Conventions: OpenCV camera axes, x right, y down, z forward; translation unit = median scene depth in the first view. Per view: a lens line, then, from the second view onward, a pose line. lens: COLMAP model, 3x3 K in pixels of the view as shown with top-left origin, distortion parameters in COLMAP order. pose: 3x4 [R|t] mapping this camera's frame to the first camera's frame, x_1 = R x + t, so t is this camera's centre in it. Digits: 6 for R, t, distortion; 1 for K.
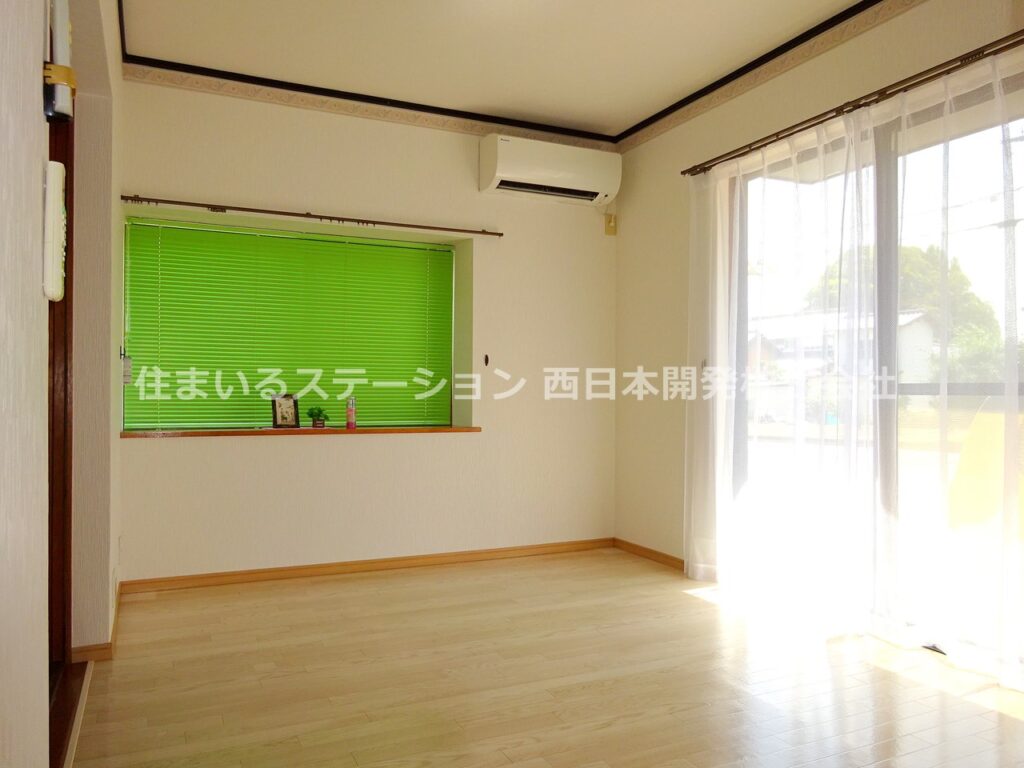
lens RADIAL K [[757.3, 0, 507.9], [0, 757.3, 387.7], [0, 0, 1]] dist [0.010728, 0.005470]
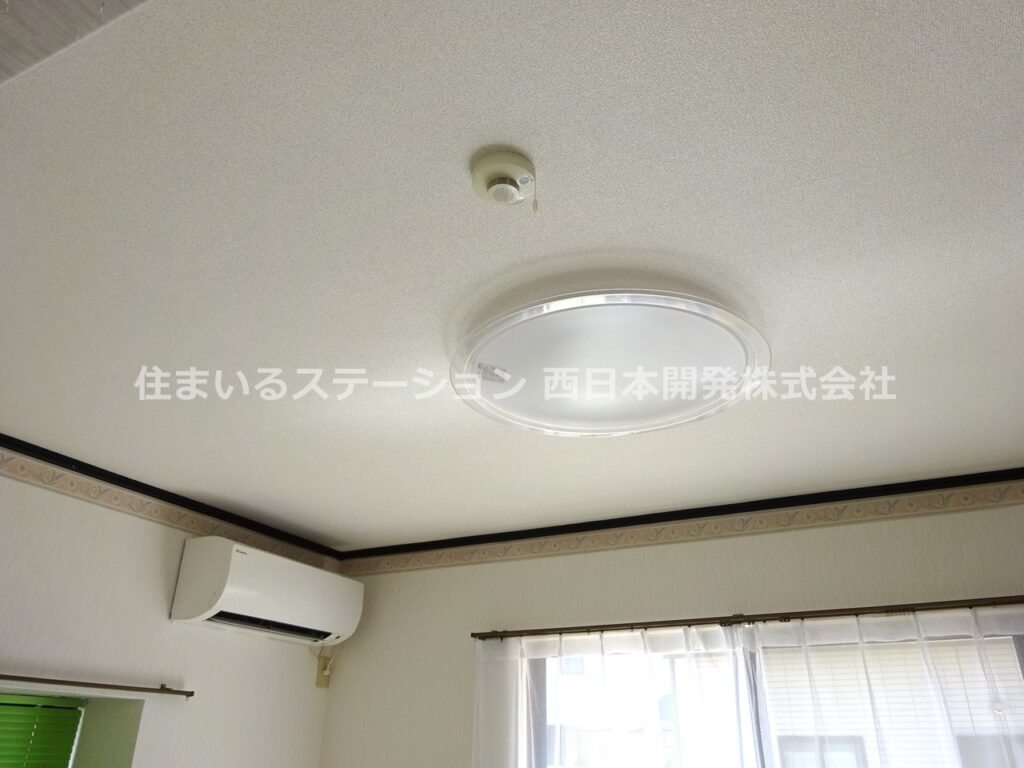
lens RADIAL K [[757.3, 0, 516.1], [0, 757.3, 387.2], [0, 0, 1]] dist [0.010728, 0.005470]
pose [[0.786732, 0.276096, 0.552108, -0.213057], [-0.004995, 0.897218, -0.441560, -0.153546], [-0.617274, 0.344632, 0.707249, 0.306592]]
